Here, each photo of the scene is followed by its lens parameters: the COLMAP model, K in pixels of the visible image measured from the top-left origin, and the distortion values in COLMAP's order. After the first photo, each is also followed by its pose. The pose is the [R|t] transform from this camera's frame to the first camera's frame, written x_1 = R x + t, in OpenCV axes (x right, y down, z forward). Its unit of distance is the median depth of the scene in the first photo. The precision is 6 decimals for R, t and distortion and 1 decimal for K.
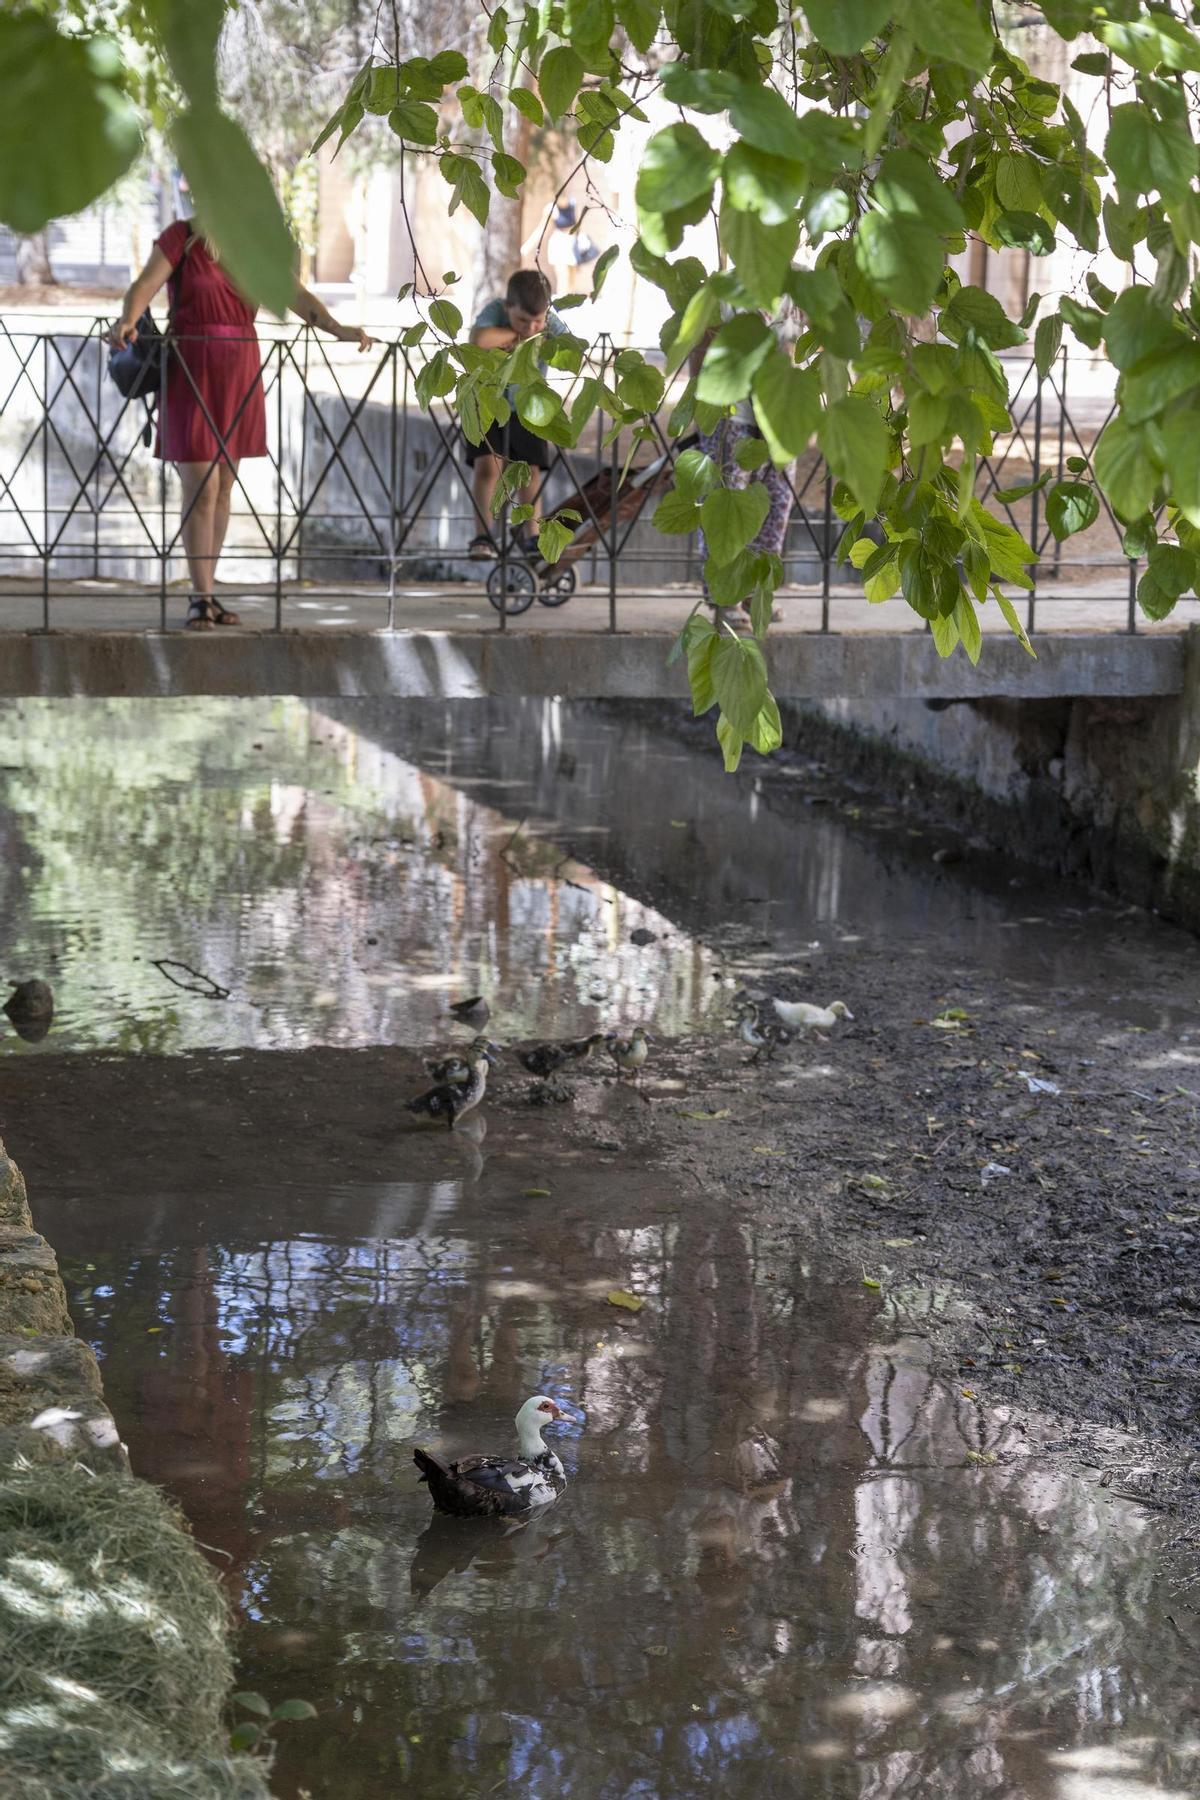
lens RADIAL K [[3717.4, 0, 600.0], [0, 3717.4, 900.0], [0, 0, 1]] dist [0.026307, 0.029995]
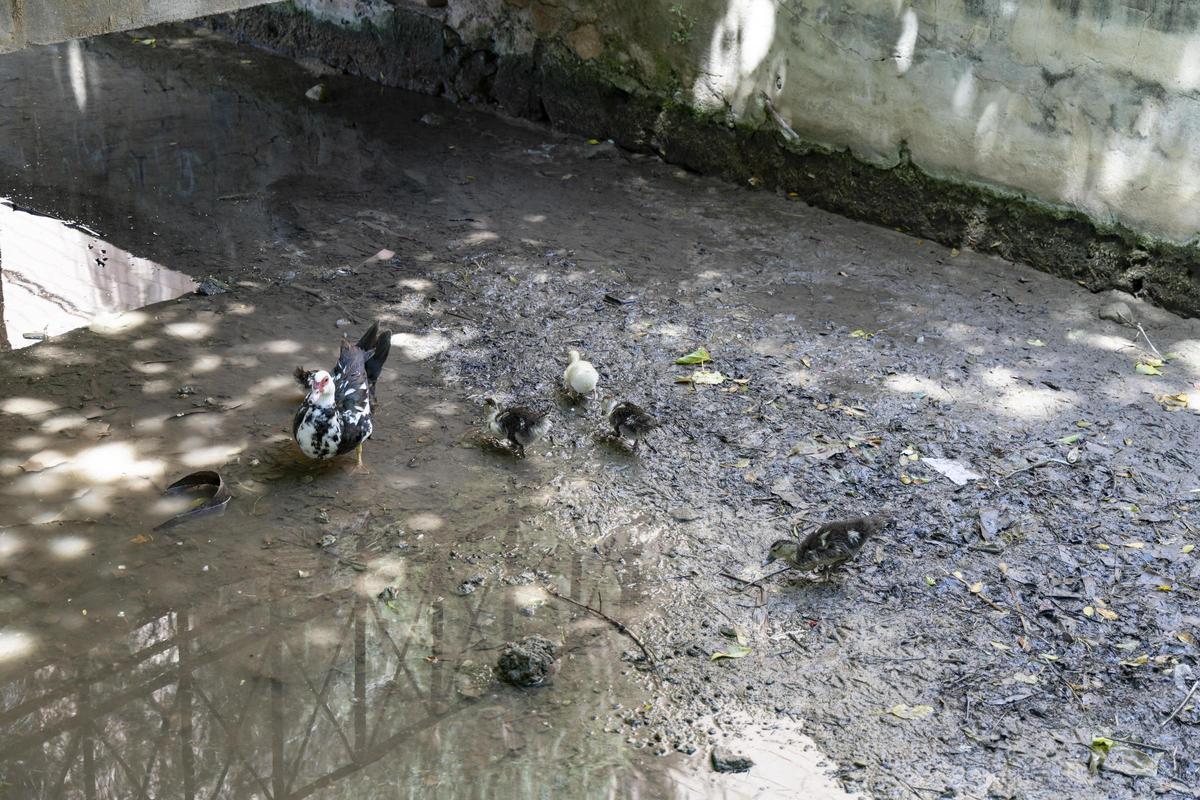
lens RADIAL K [[2194.7, 0, 598.4], [0, 2194.7, 311.1], [0, 0, 1]] dist [0.031884, 0.079900]
pose [[0.842584, -0.203577, 0.498607, -0.153309], [0.096161, 0.967797, 0.232643, -0.087341], [-0.529910, -0.148075, 0.835026, 0.472804]]
